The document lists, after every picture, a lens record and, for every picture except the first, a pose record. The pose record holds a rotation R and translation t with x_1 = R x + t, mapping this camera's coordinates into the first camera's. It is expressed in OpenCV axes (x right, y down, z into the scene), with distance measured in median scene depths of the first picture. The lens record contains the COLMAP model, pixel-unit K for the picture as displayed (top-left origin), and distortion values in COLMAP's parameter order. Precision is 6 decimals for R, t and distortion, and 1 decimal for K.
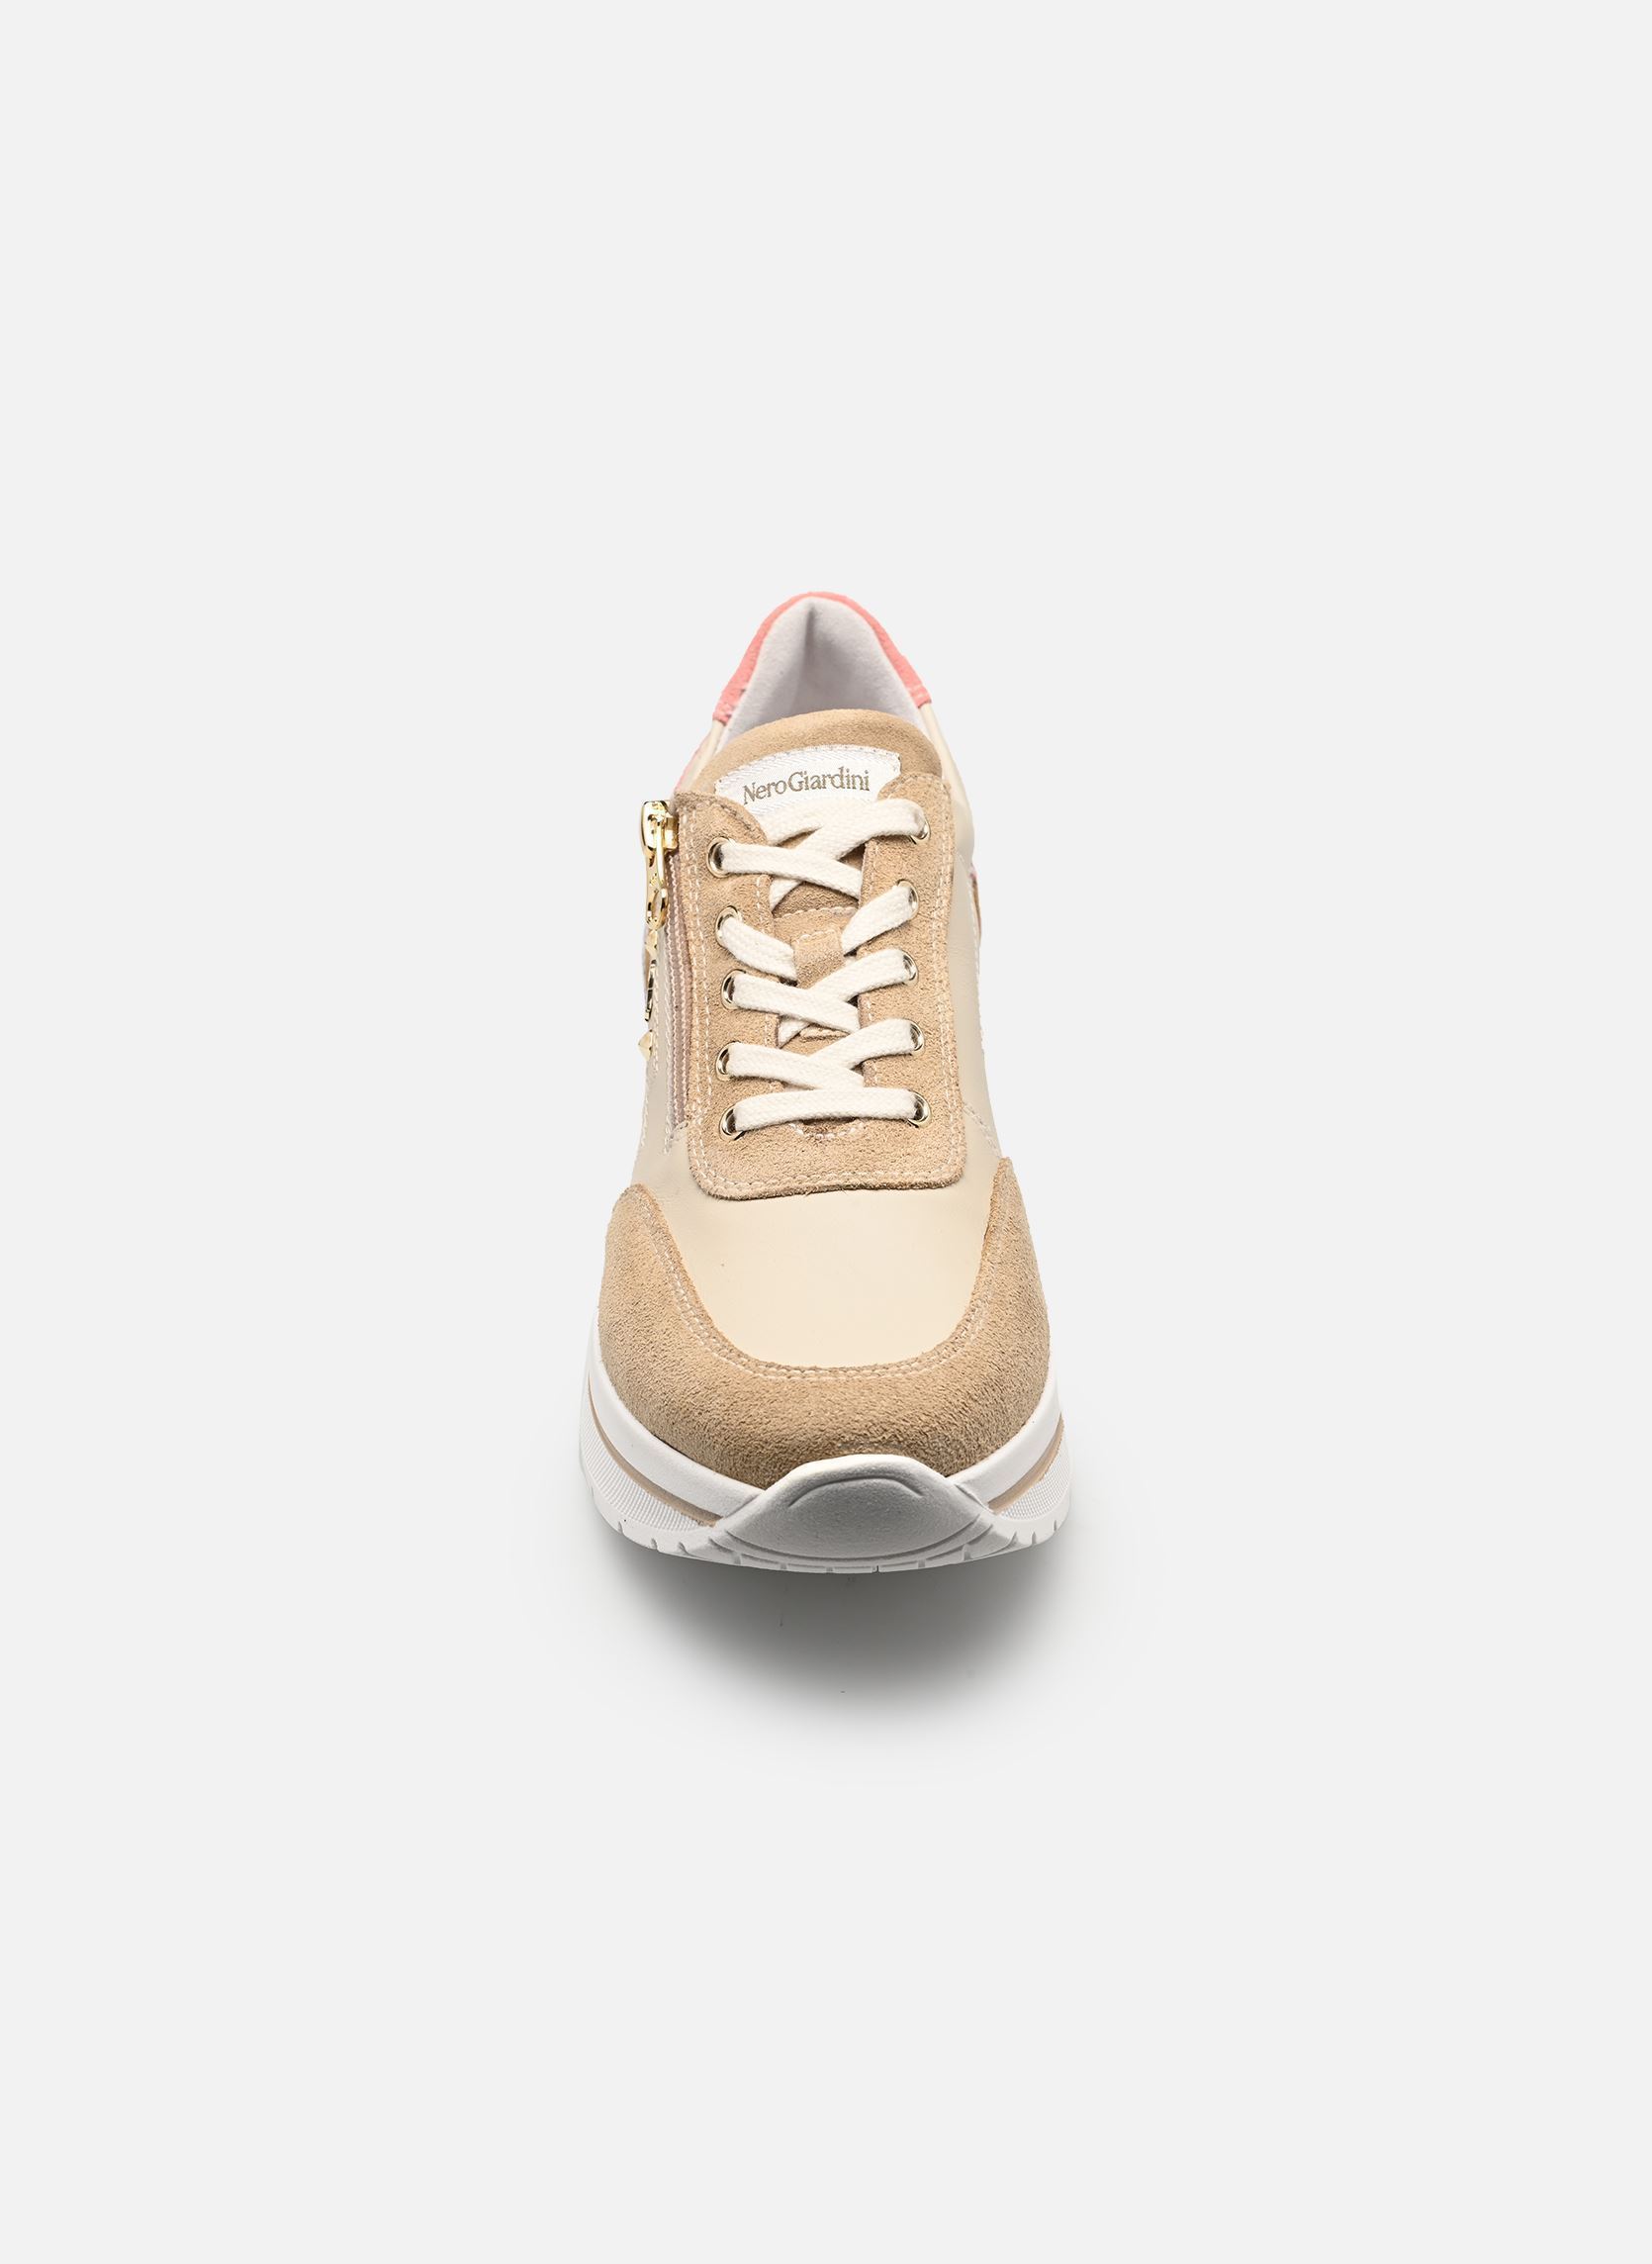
lens RADIAL K [[7178.4, 0, 825.6], [0, 7178.4, 1133.6], [0, 0, 1]] dist [0.049207, 0.000000]
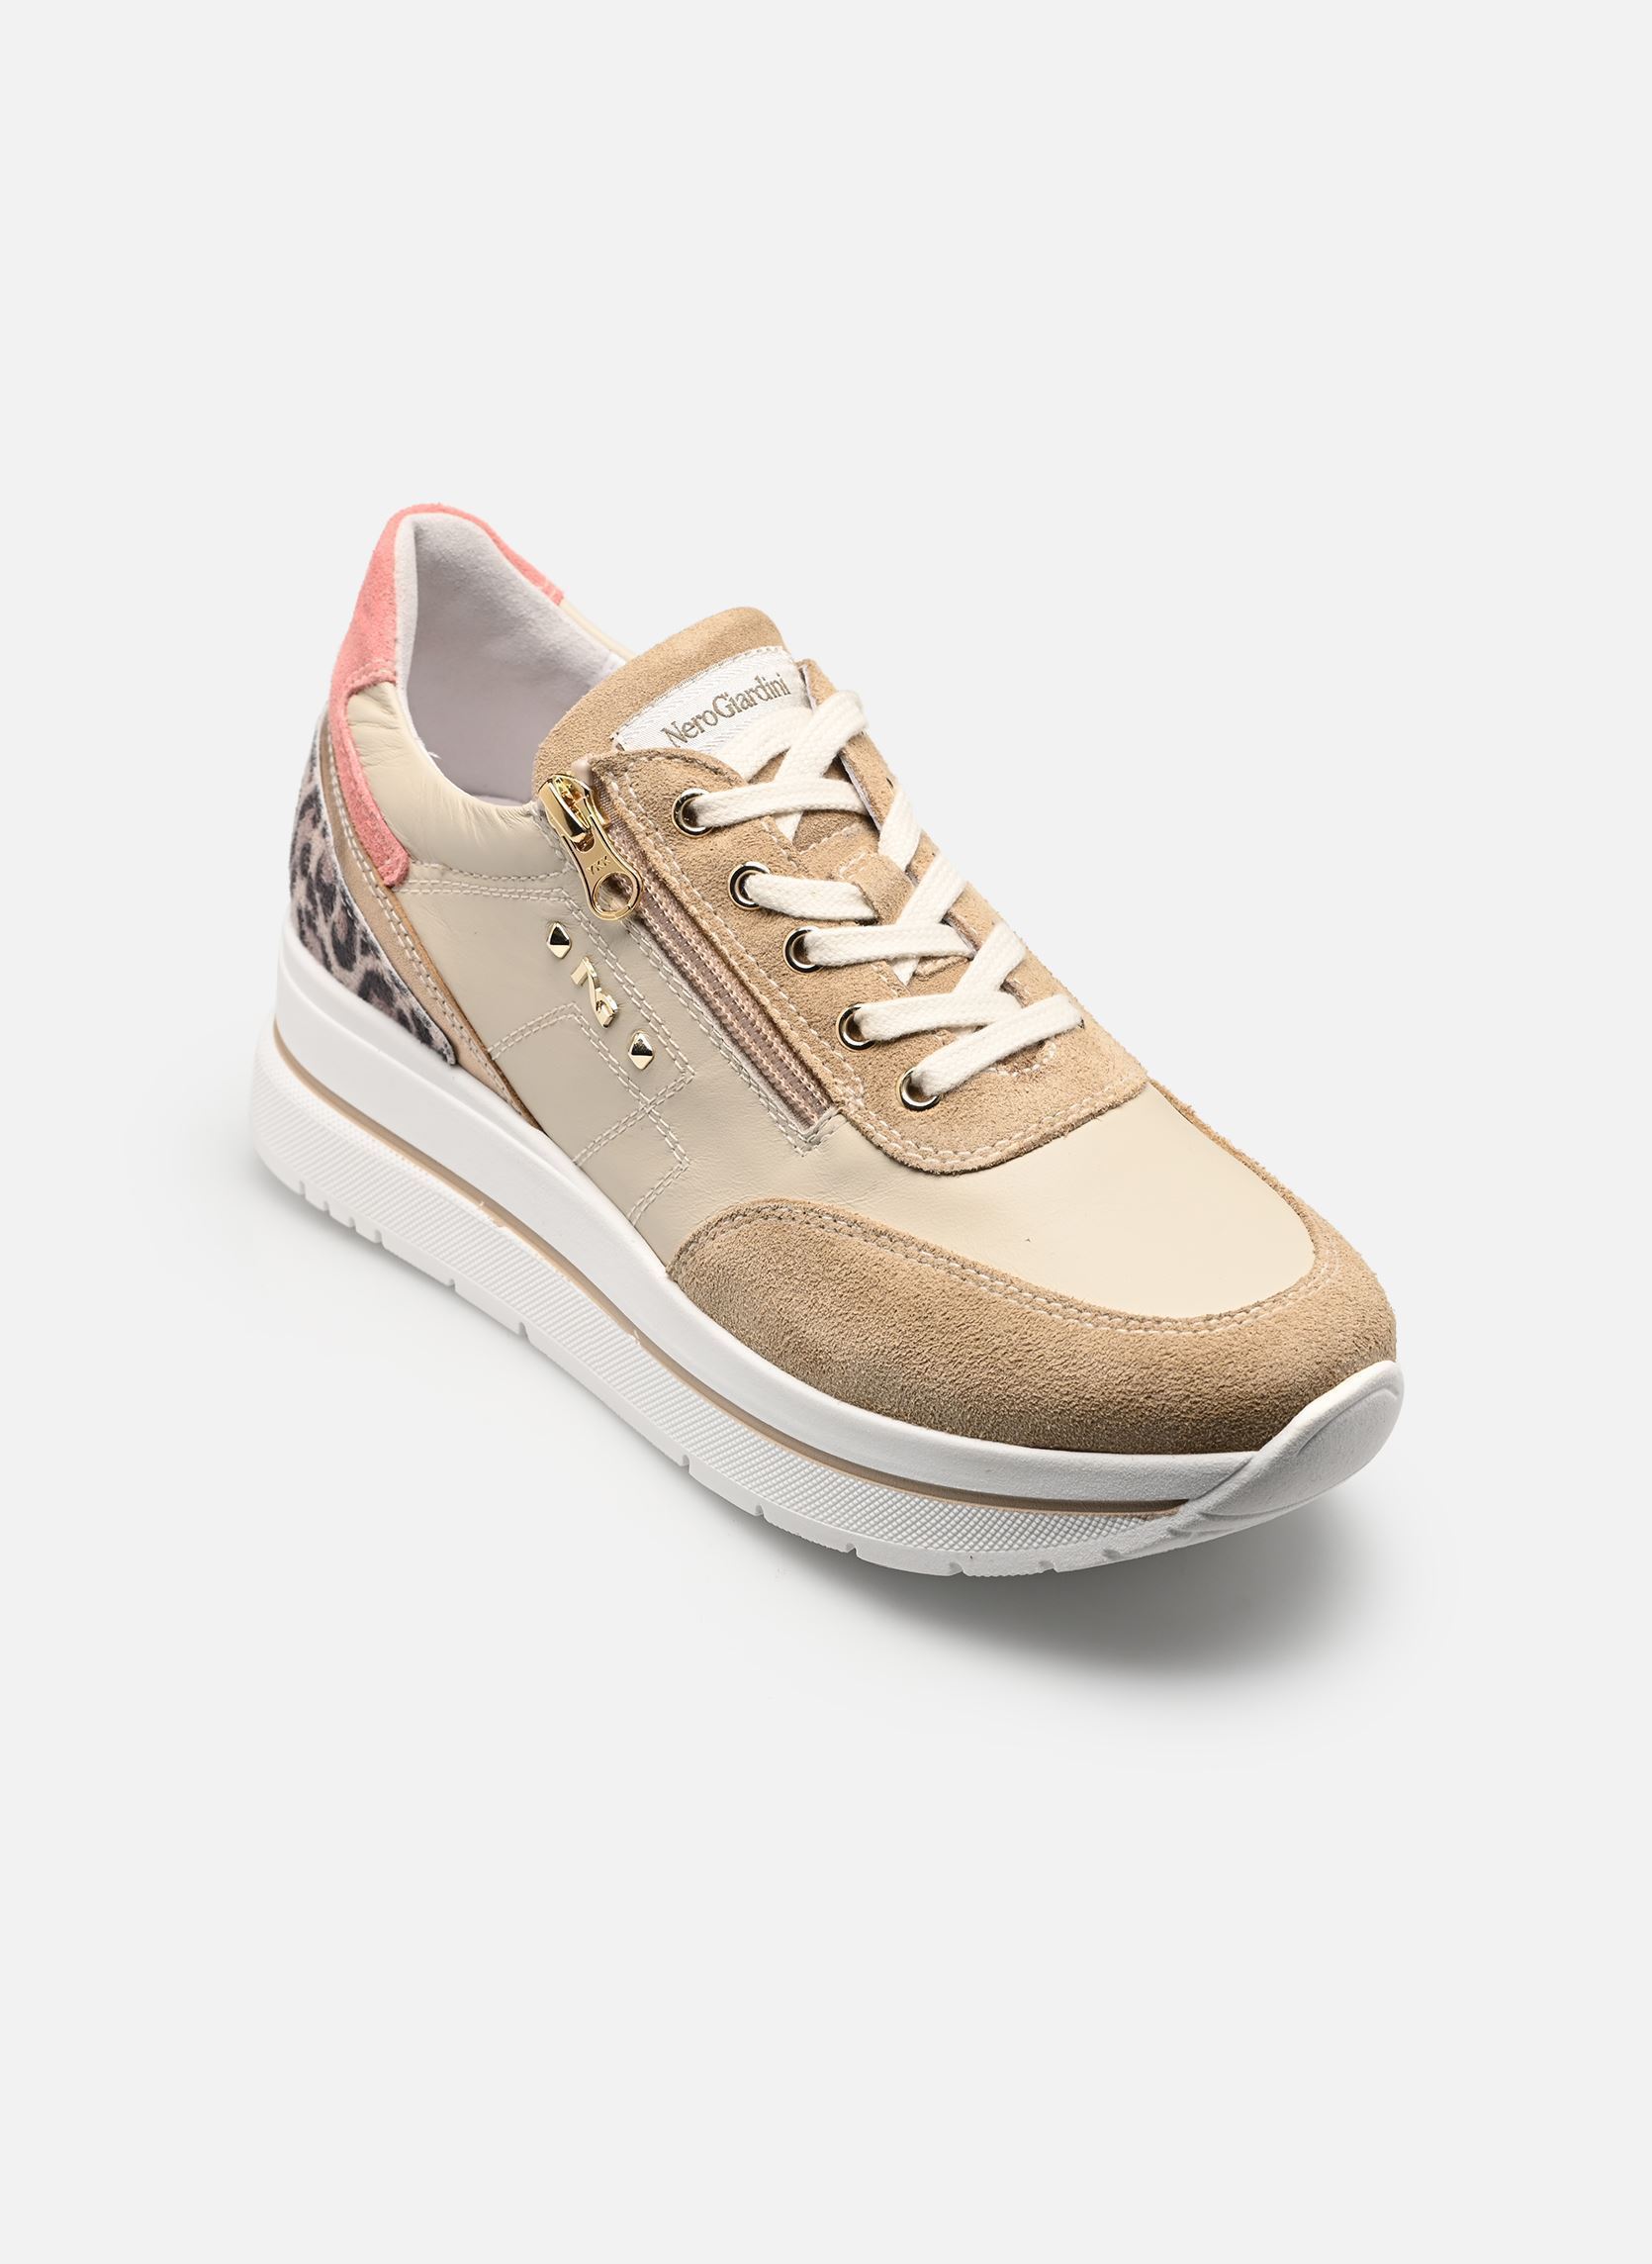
lens RADIAL K [[7178.4, 0, 825.8], [0, 7178.4, 1129.7], [0, 0, 1]] dist [0.049207, 0.000000]
pose [[0.637523, -0.299608, 0.709788, -0.635136], [0.244856, 0.952314, 0.182053, -0.157057], [-0.730486, 0.057733, 0.680483, 0.404707]]
